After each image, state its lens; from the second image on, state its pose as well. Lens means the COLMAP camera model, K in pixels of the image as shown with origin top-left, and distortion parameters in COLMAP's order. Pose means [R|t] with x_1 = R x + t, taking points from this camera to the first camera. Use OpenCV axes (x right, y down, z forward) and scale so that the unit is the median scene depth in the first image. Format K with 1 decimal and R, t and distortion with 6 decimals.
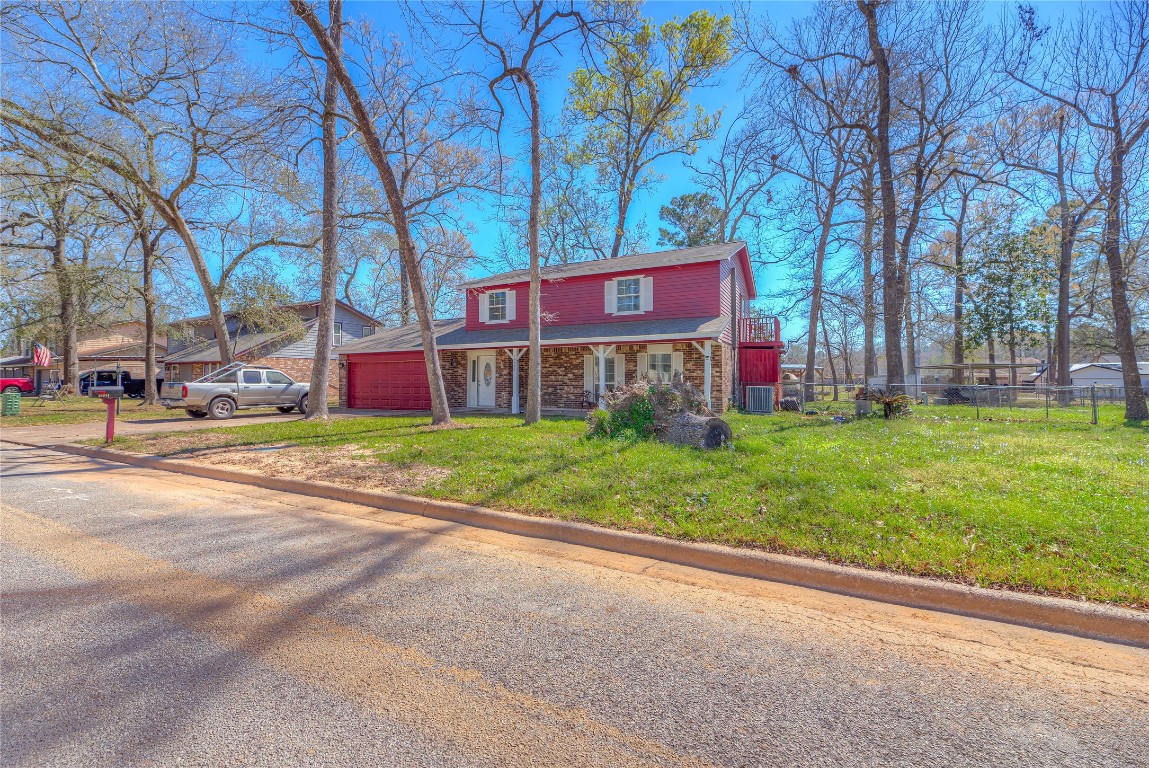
lens RADIAL K [[469.7, 0, 567.5], [0, 469.7, 388.5], [0, 0, 1]] dist [0.003578, -0.000007]
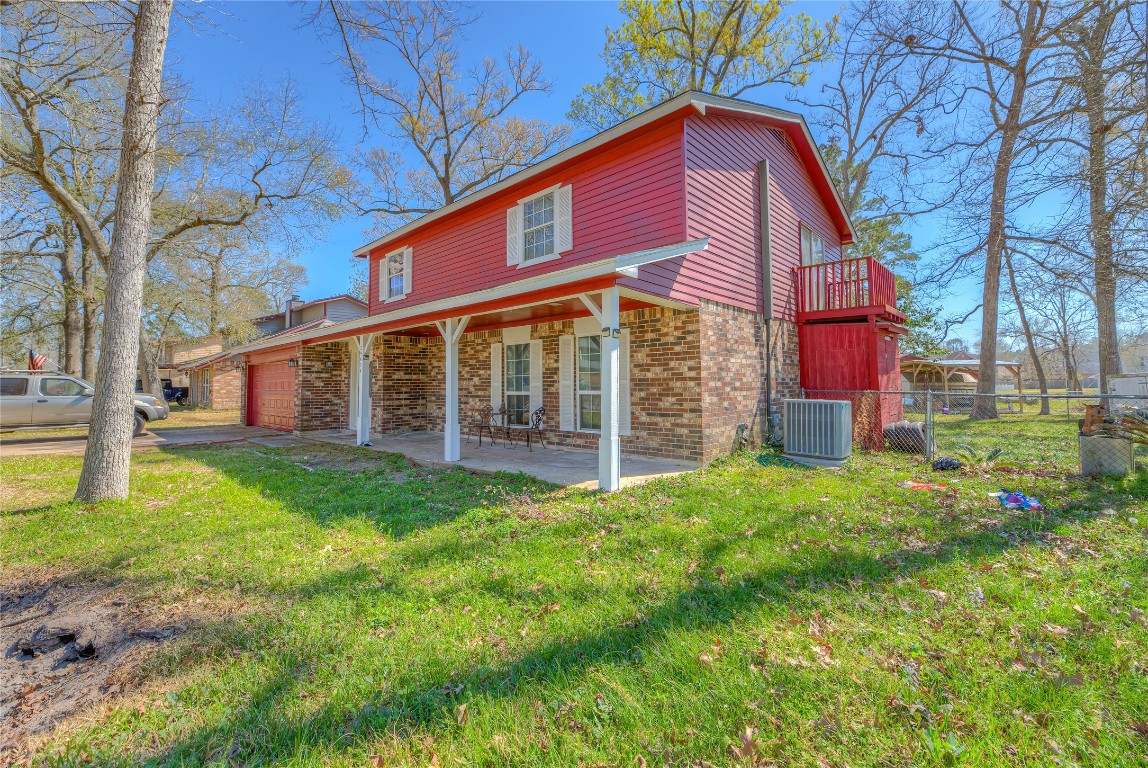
lens RADIAL K [[469.3, 0, 582.2], [0, 469.3, 374.6], [0, 0, 1]] dist [0.003578, -0.000007]
pose [[0.964304, -0.012333, -0.264510, 0.175188], [0.002200, 0.999253, -0.038571, -0.006542], [0.264788, 0.036612, 0.963611, 0.281073]]
